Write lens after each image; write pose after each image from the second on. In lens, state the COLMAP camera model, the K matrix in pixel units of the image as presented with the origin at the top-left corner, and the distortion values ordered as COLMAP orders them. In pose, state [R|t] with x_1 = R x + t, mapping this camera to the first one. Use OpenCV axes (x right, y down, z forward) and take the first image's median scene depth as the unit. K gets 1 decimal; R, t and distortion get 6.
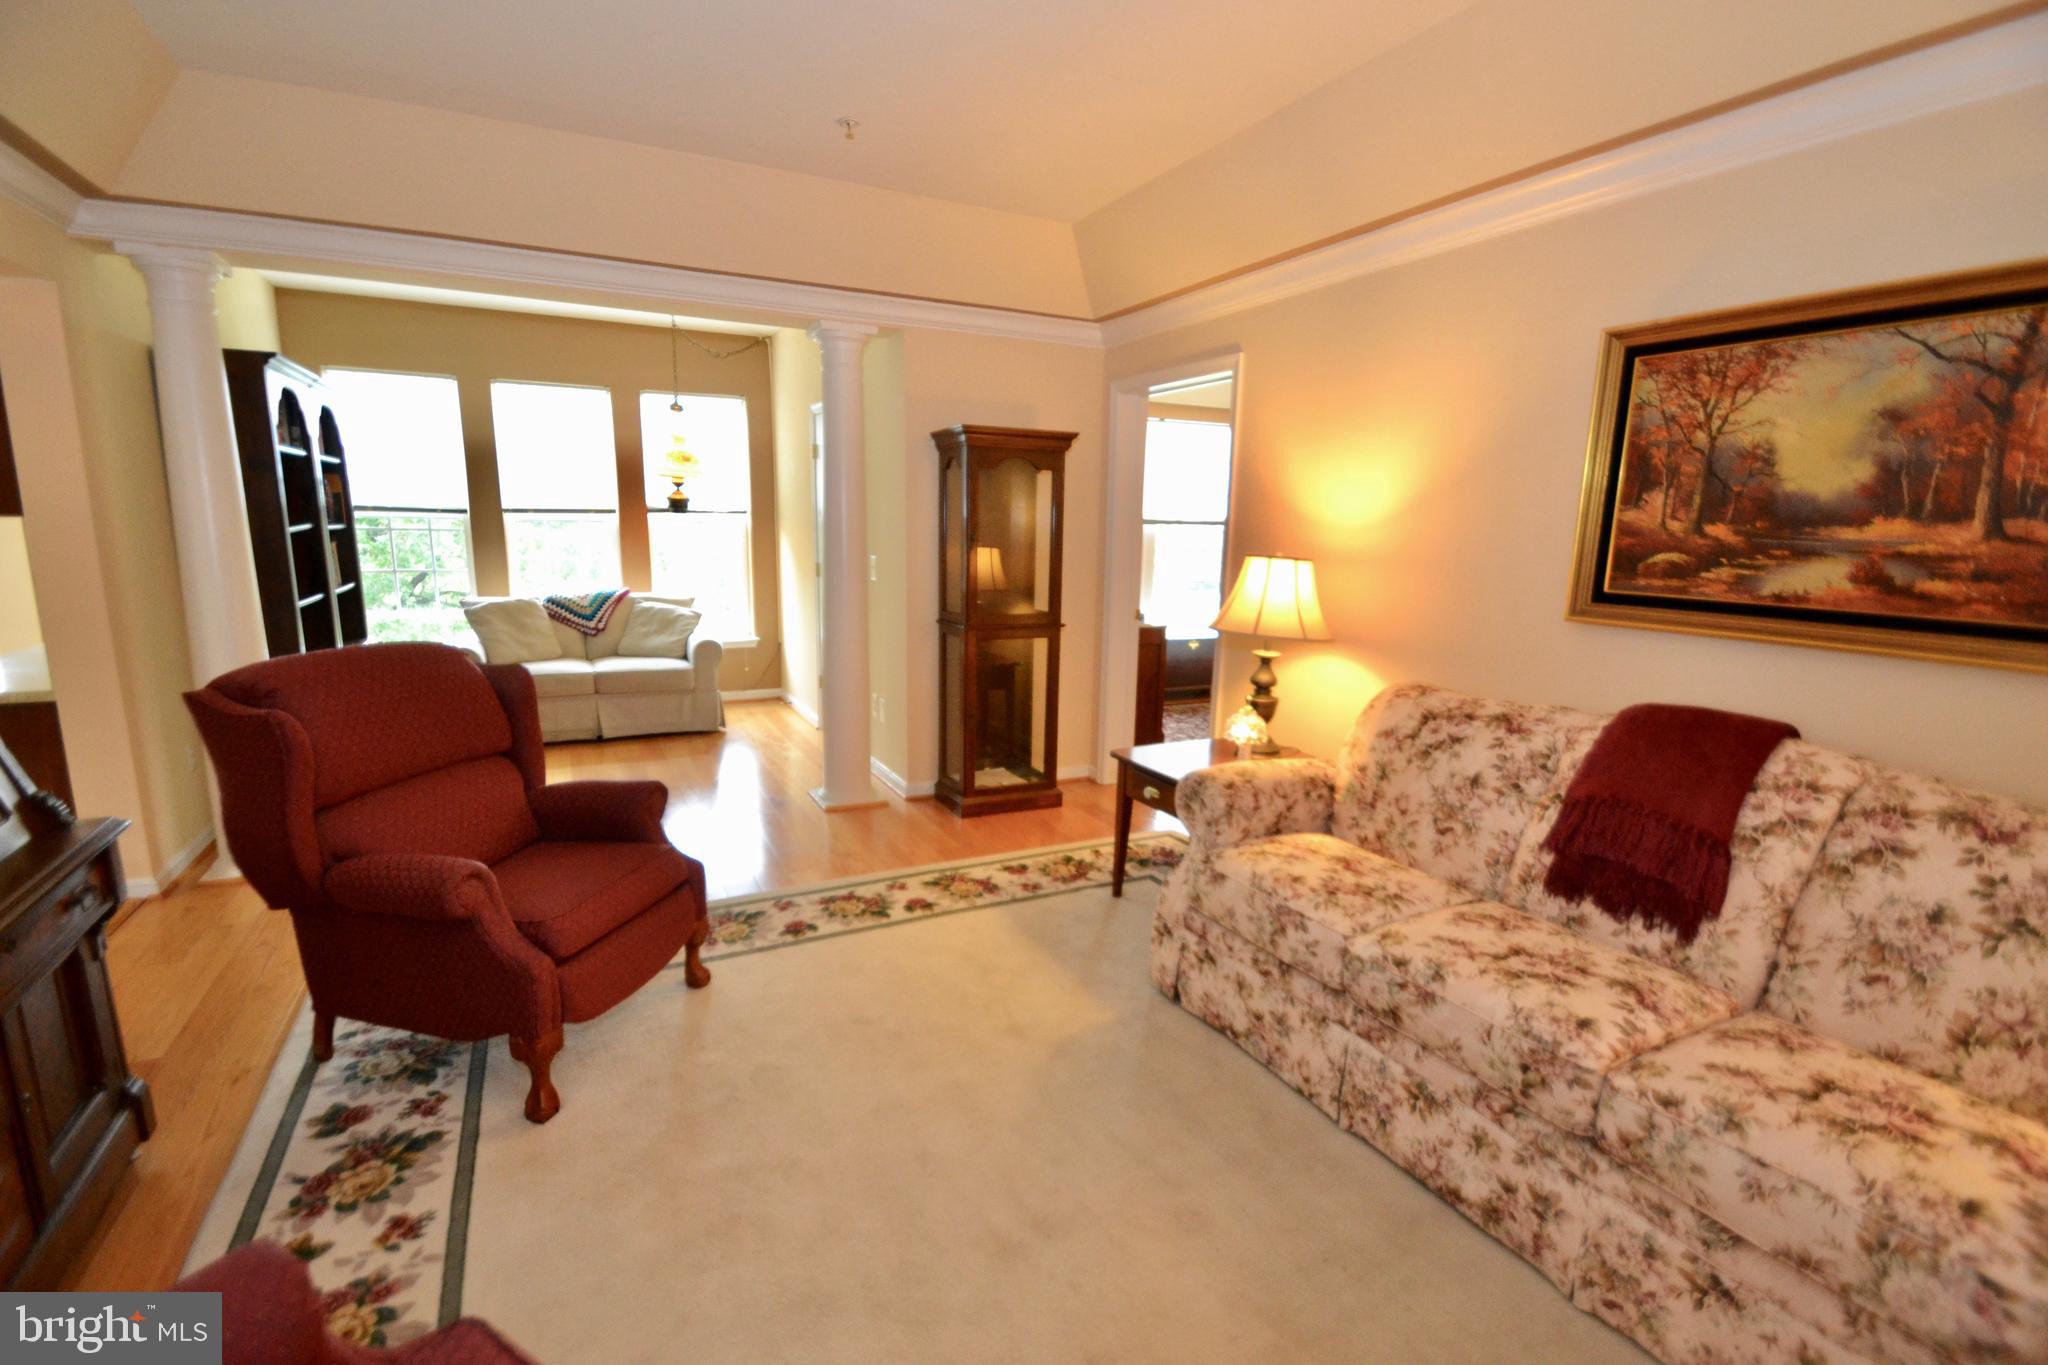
lens RADIAL K [[914.9, 0, 1002.5], [0, 914.9, 703.8], [0, 0, 1]] dist [0.012842, -0.015841]
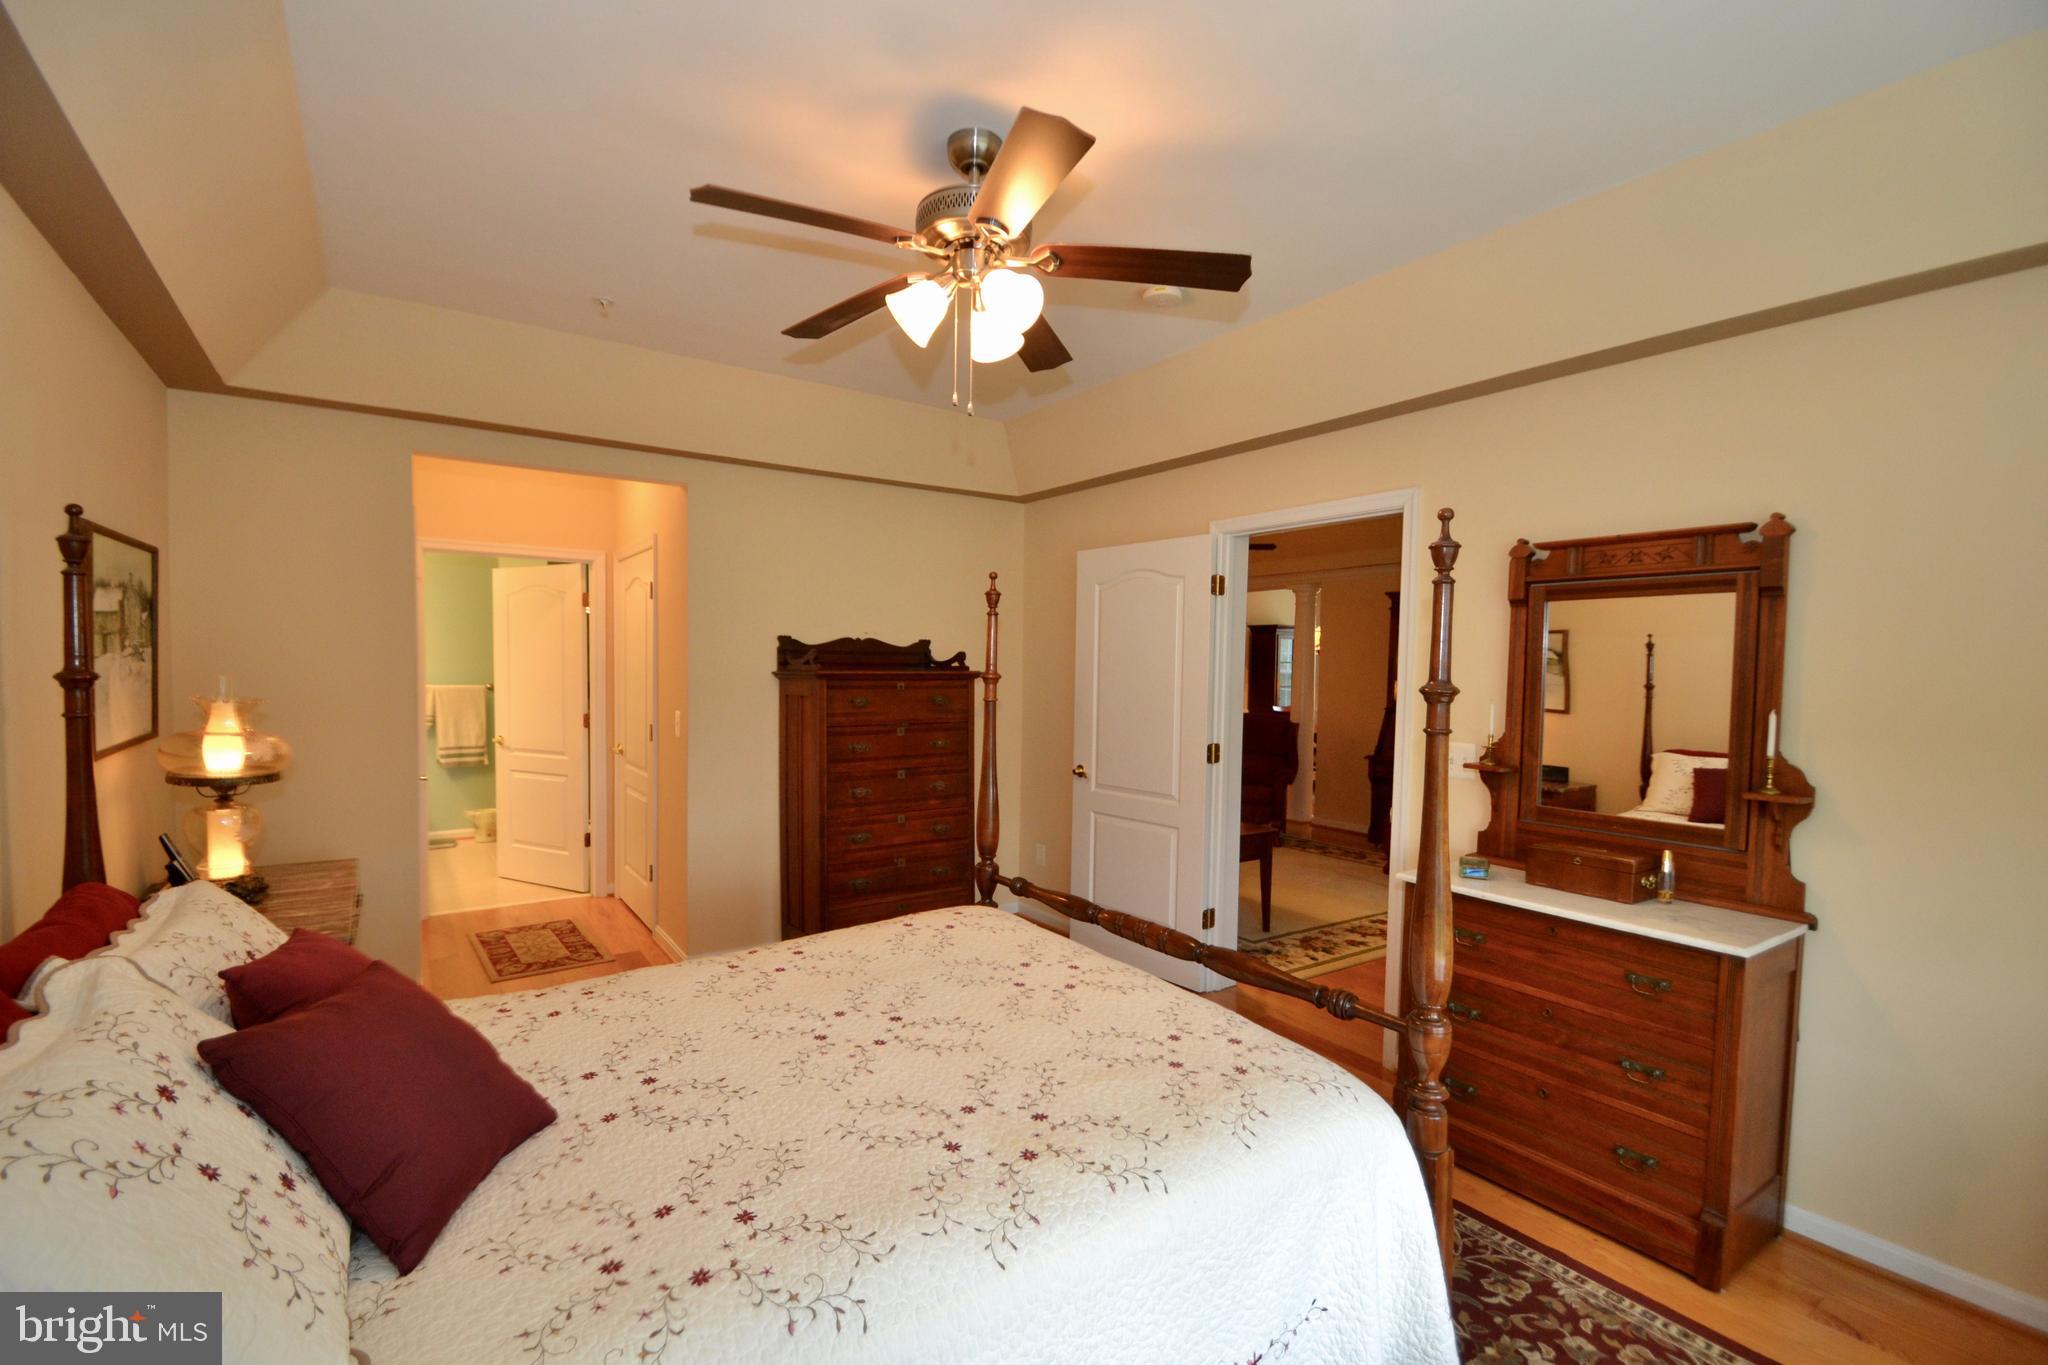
lens RADIAL K [[914.9, 0, 1002.5], [0, 914.9, 703.8], [0, 0, 1]] dist [0.012842, -0.015841]
pose [[-0.988816, -0.029795, -0.146131, 1.156745], [-0.064317, 0.969234, 0.237589, -0.691832], [0.134556, 0.244330, -0.960311, 3.421657]]
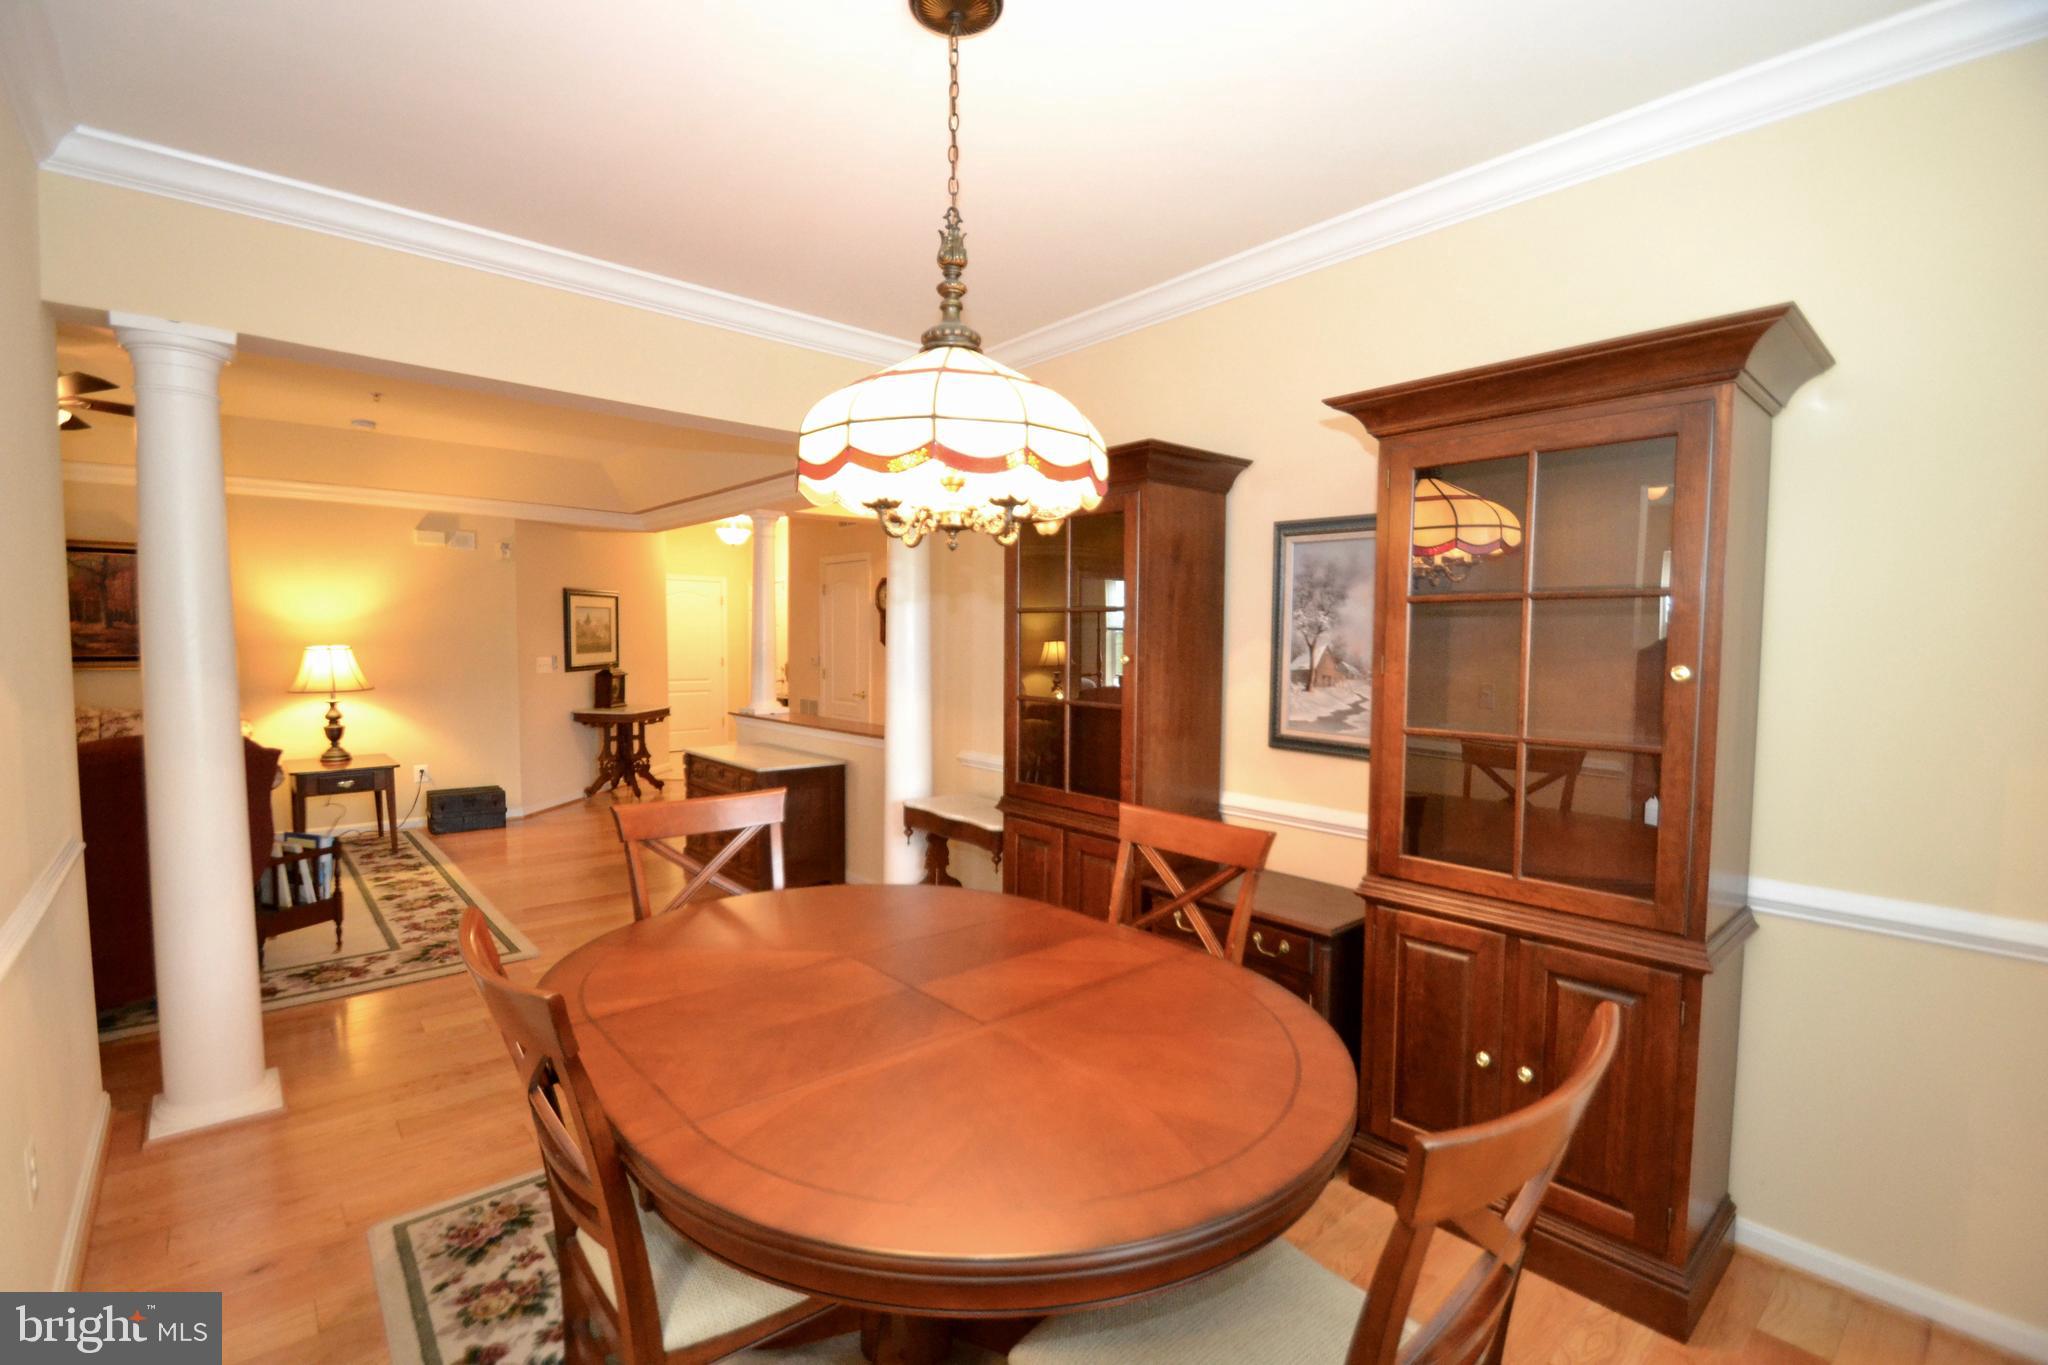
lens RADIAL K [[909.1, 0, 1003.6], [0, 909.1, 700.4], [0, 0, 1]] dist [0.015329, -0.017865]
pose [[-0.253849, -0.089006, 0.963140, -2.019857], [0.174343, 0.975238, 0.136074, 0.123972], [-0.951402, 0.202459, -0.232045, -0.835731]]
